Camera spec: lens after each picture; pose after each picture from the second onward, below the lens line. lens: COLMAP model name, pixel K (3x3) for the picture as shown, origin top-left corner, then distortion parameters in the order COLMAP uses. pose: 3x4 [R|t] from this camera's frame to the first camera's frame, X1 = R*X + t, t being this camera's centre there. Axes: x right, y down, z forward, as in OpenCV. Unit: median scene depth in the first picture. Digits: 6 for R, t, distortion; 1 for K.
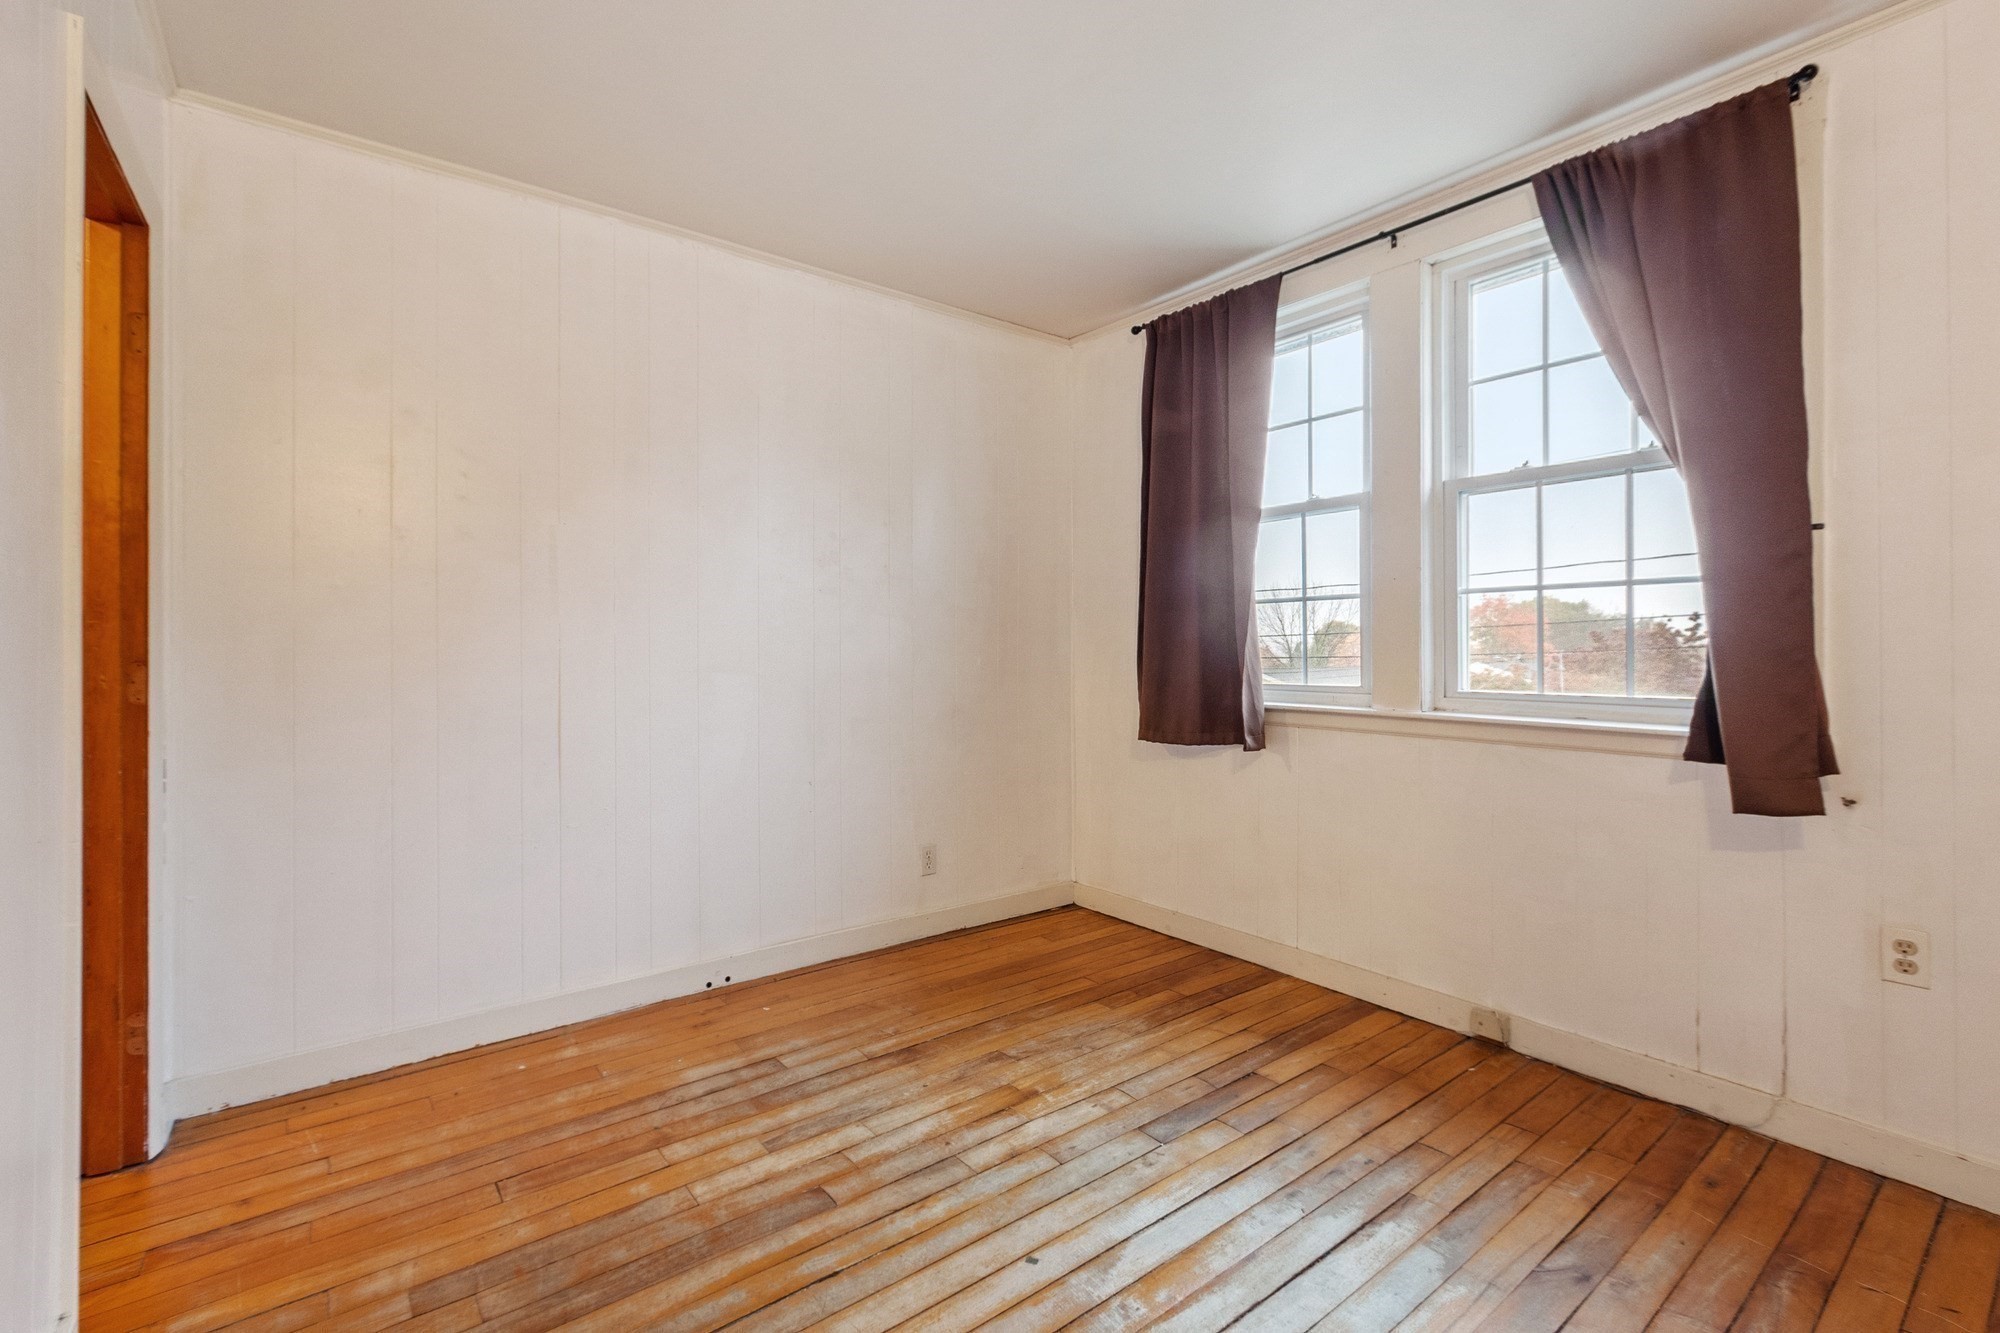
lens RADIAL K [[883.8, 0, 1004.7], [0, 883.8, 650.5], [0, 0, 1]] dist [0.000214, -0.001582]
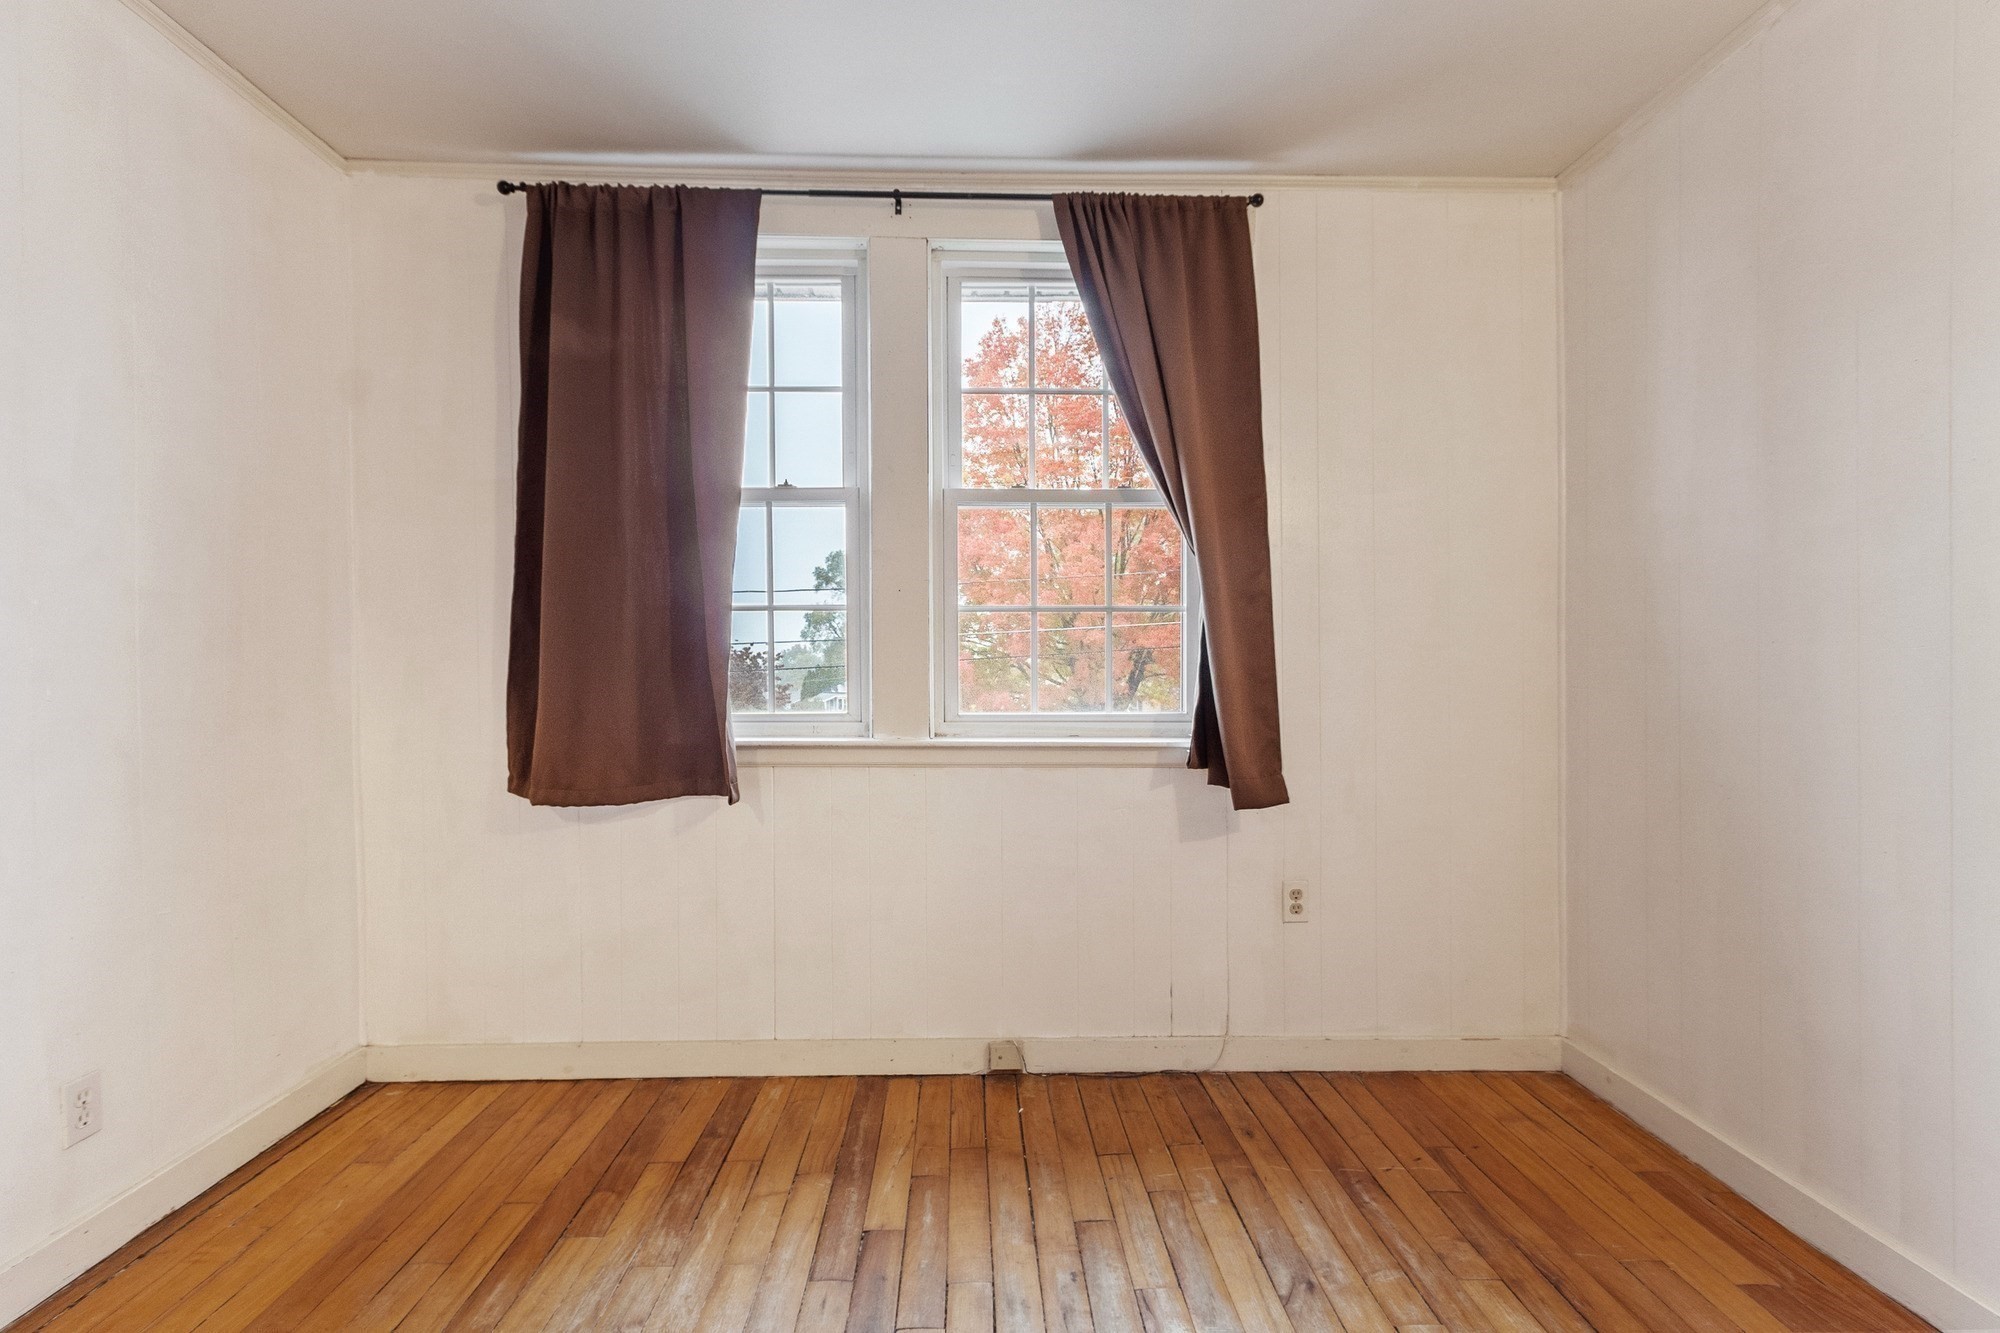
lens RADIAL K [[883.8, 0, 992.9], [0, 883.8, 680.6], [0, 0, 1]] dist [0.000214, -0.001582]
pose [[0.595126, -0.011477, 0.803551, -0.237945], [0.001406, 0.999911, 0.013240, -0.002796], [-0.803631, -0.006750, 0.595089, 0.434399]]
